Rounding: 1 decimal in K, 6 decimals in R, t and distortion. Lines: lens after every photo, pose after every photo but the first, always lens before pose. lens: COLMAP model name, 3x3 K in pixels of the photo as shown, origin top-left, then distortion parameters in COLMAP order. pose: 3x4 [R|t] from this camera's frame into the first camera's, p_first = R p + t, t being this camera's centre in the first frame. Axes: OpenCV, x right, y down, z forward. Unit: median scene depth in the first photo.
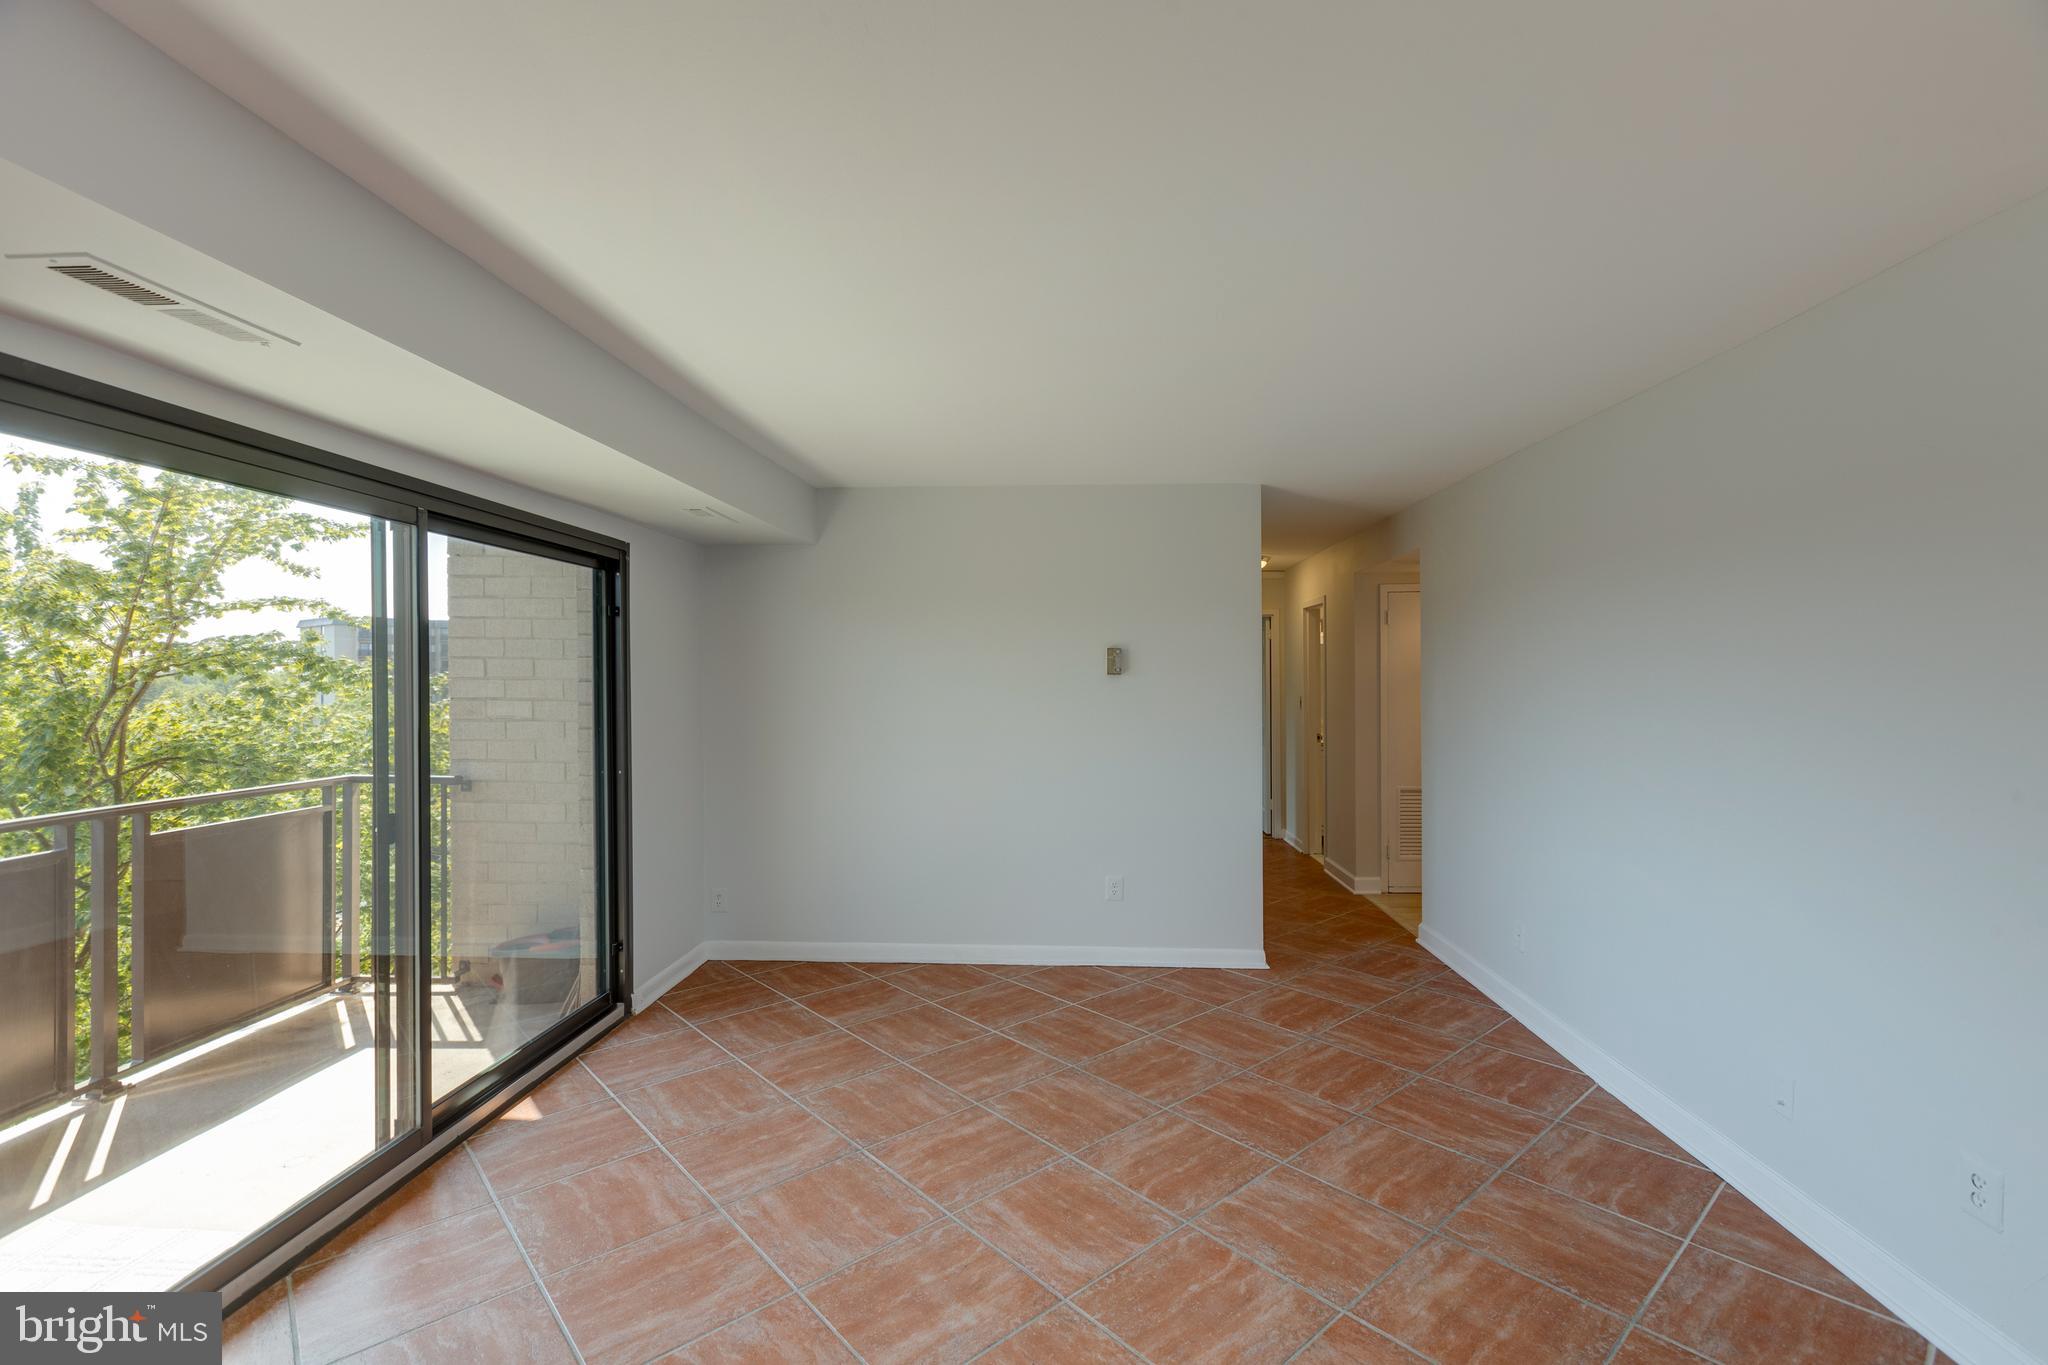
lens RADIAL K [[906.6, 0, 1027.0], [0, 906.6, 676.8], [0, 0, 1]] dist [0.001698, -0.000604]
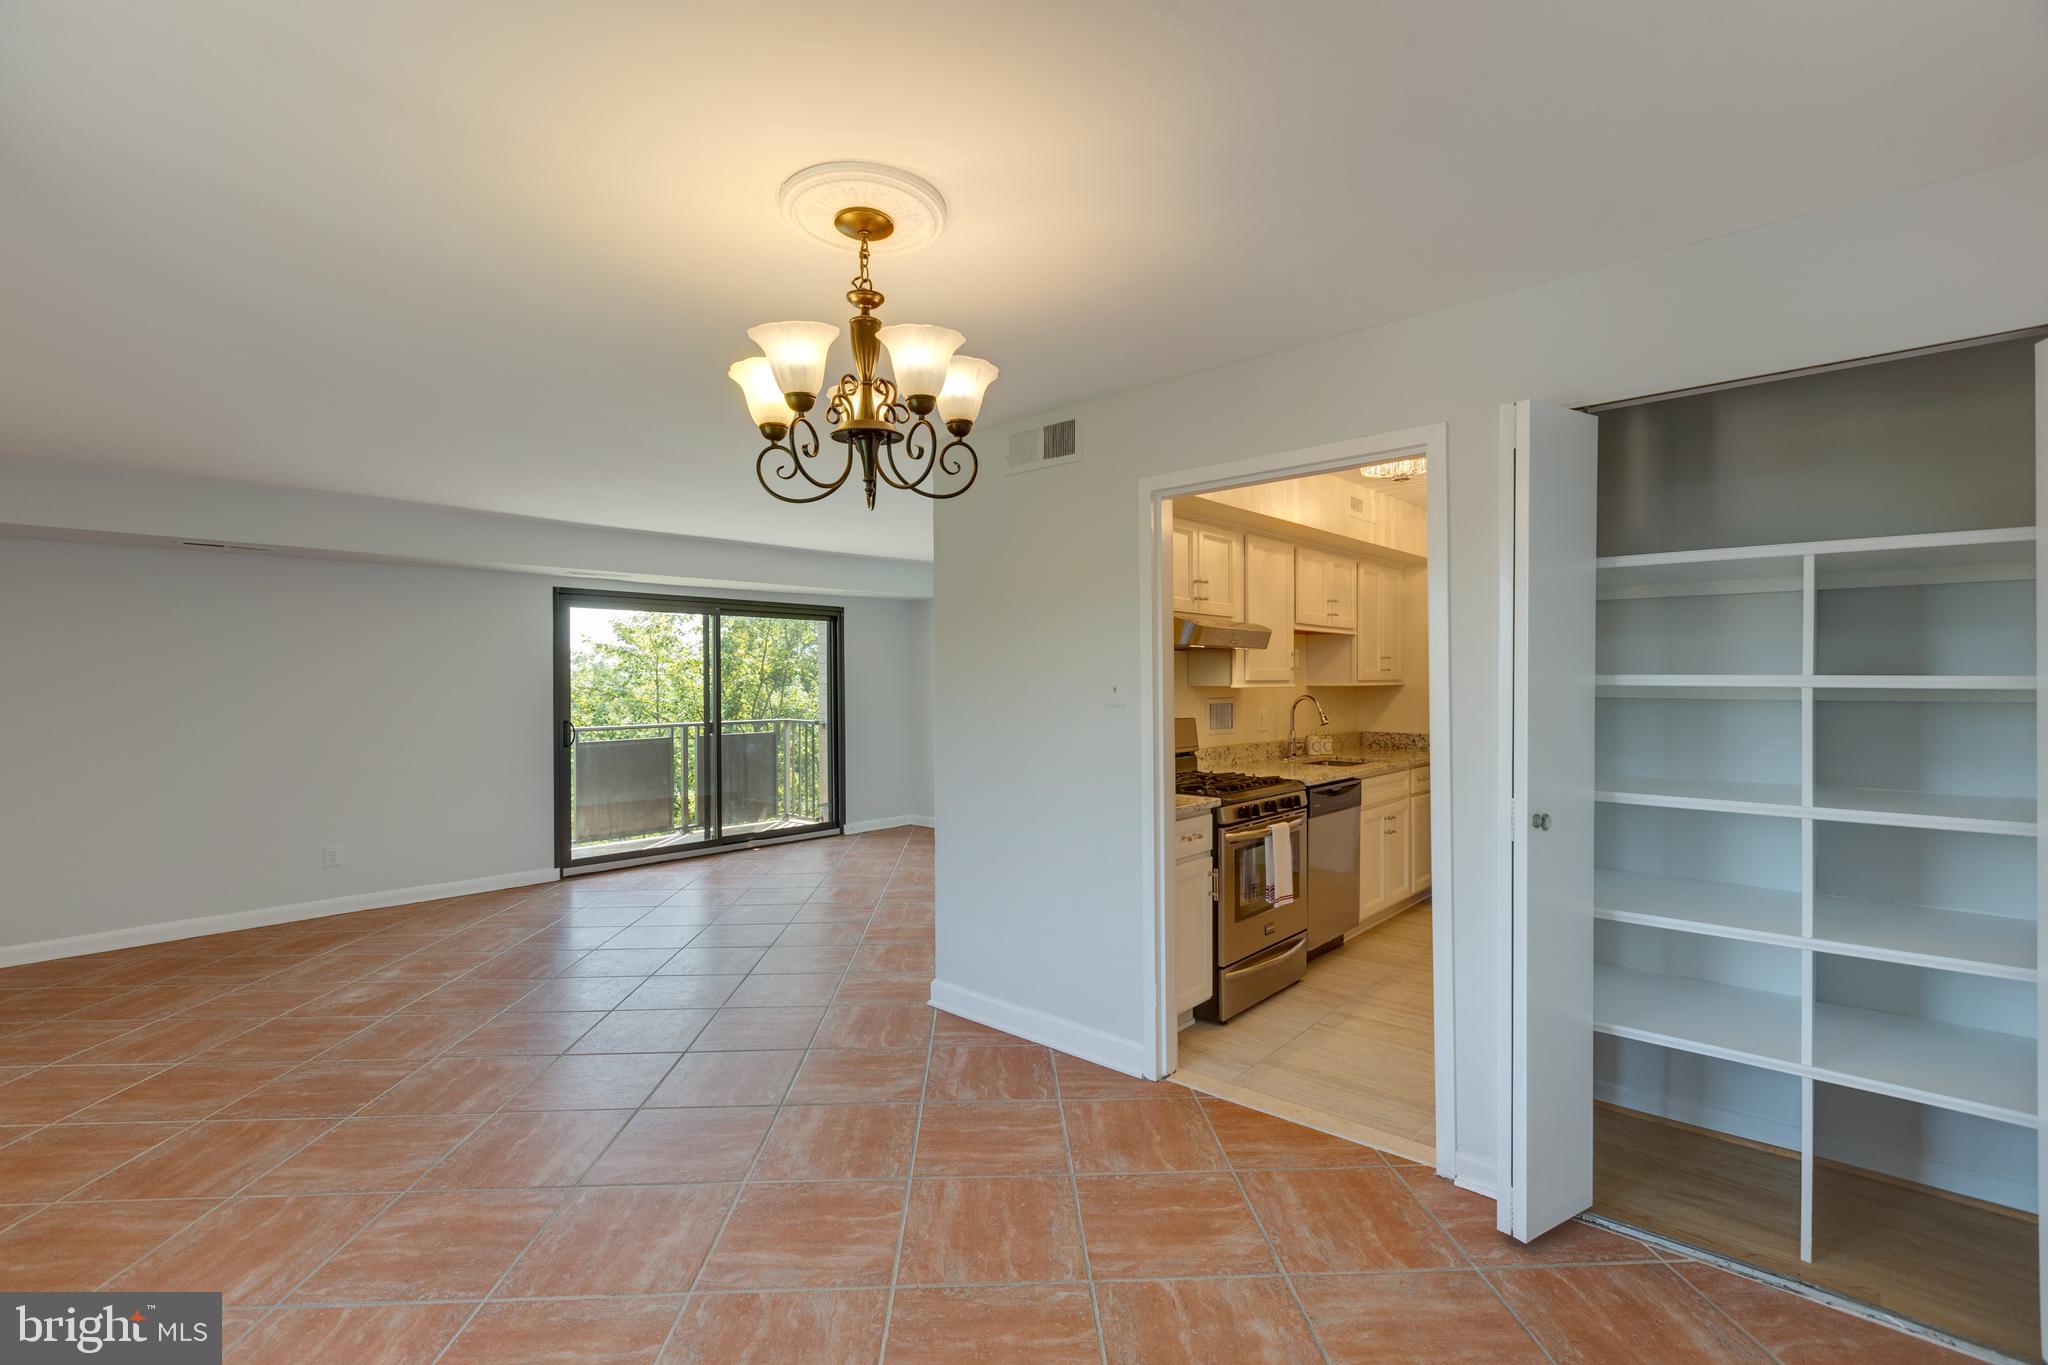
lens RADIAL K [[906.6, 0, 1027.0], [0, 906.6, 676.8], [0, 0, 1]] dist [0.001698, -0.000604]
pose [[0.779633, -0.002442, -0.626232, 1.491762], [0.002109, 0.999997, -0.001274, 0.018268], [0.626233, -0.000328, 0.779636, -0.447538]]
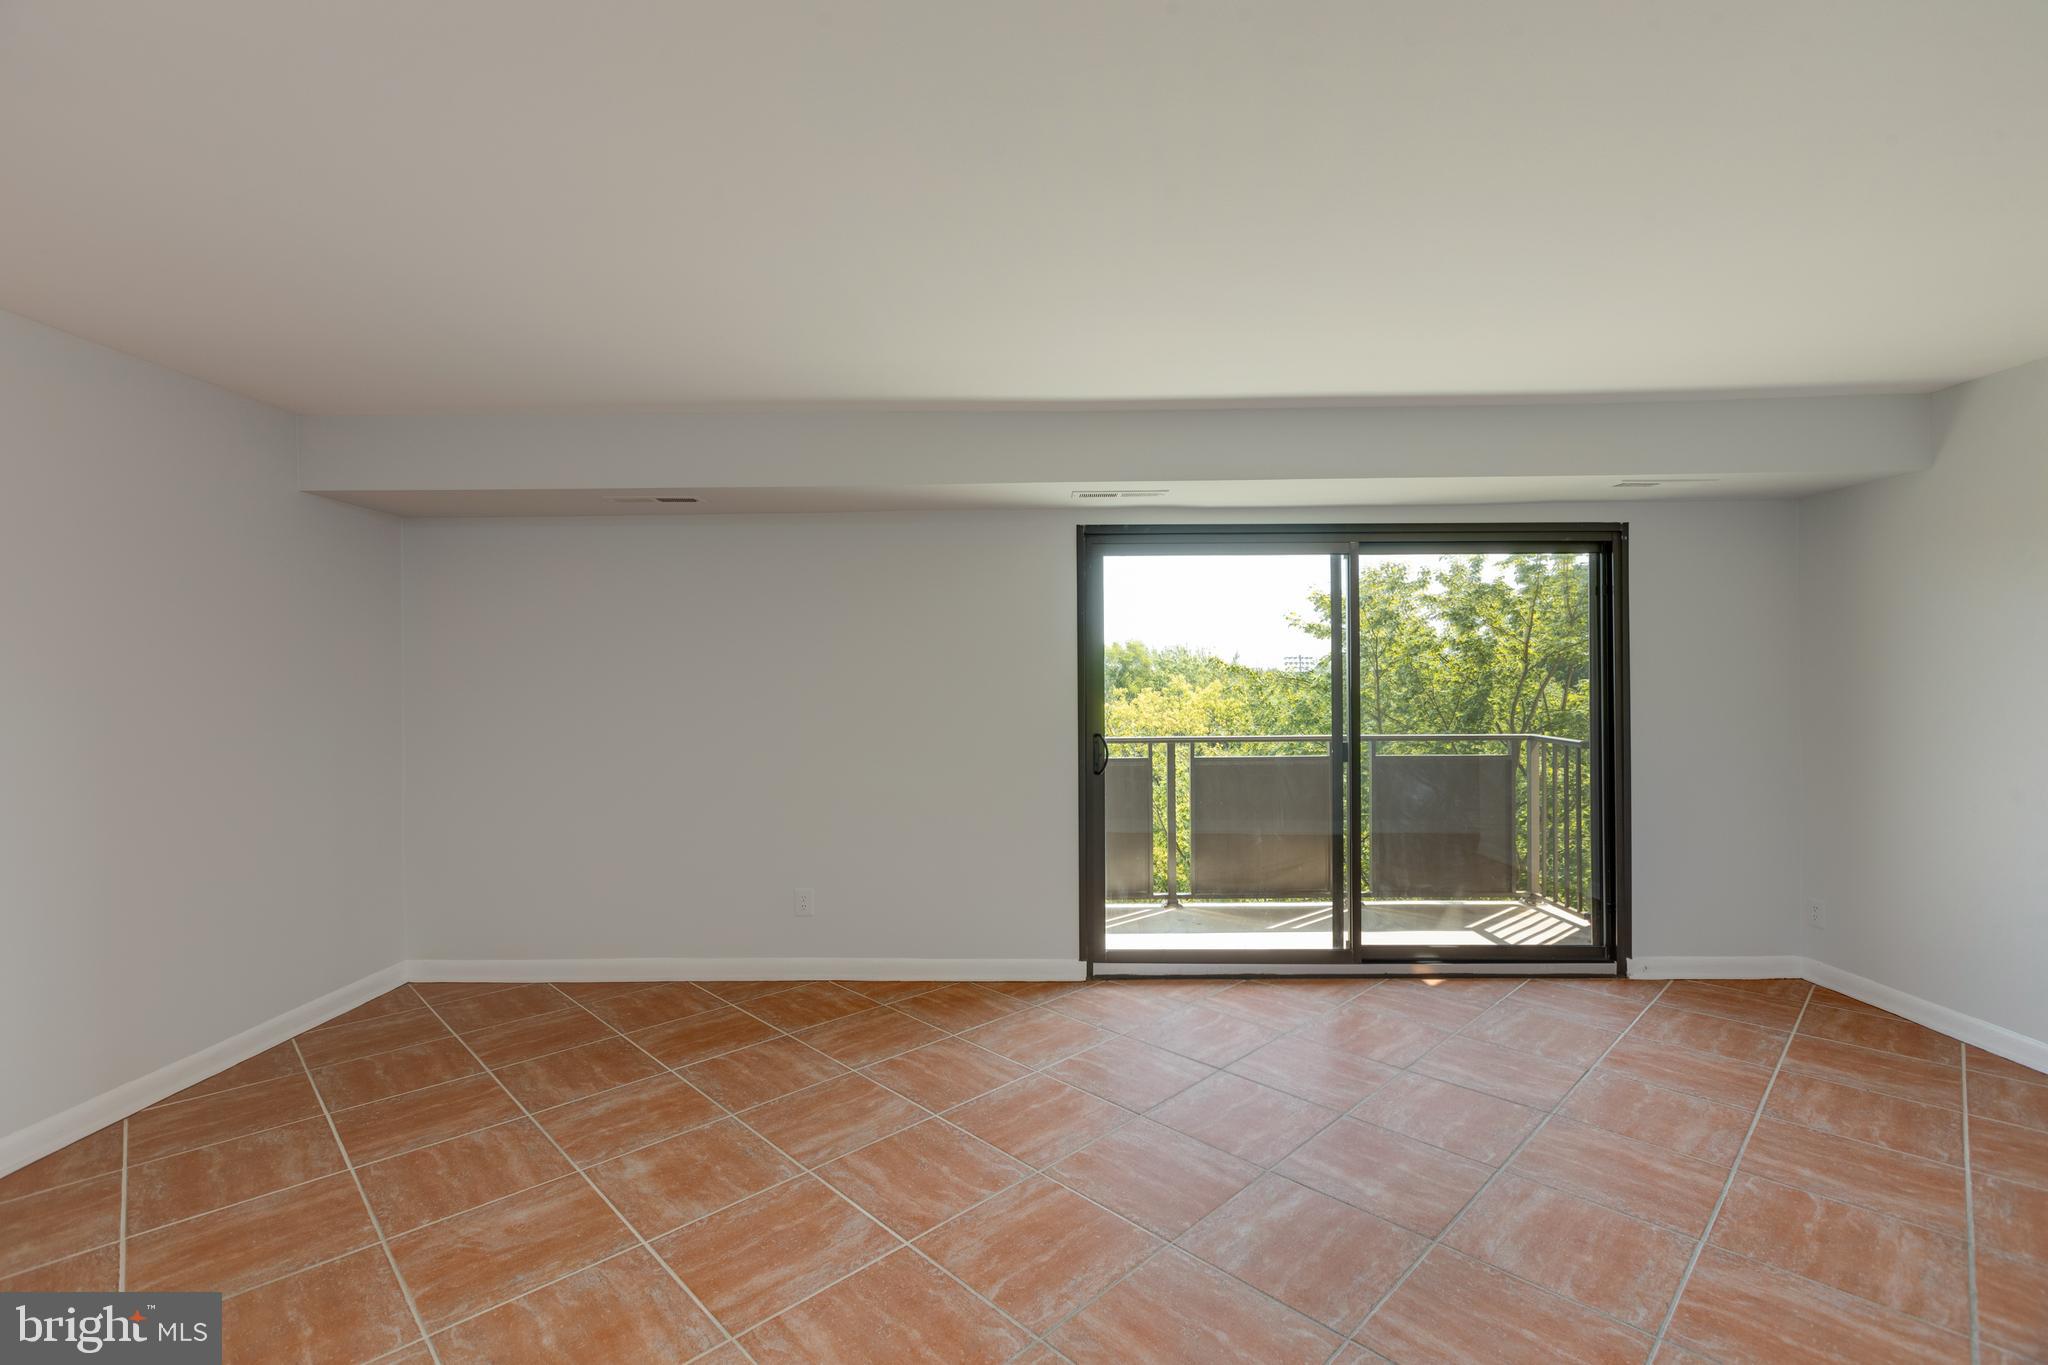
lens RADIAL K [[906.6, 0, 1027.0], [0, 906.6, 676.8], [0, 0, 1]] dist [0.001698, -0.000604]
pose [[0.052048, 0.004921, -0.998632, 0.704280], [0.006360, 0.999966, 0.005259, 0.023686], [0.998624, -0.006625, 0.052015, 0.327374]]
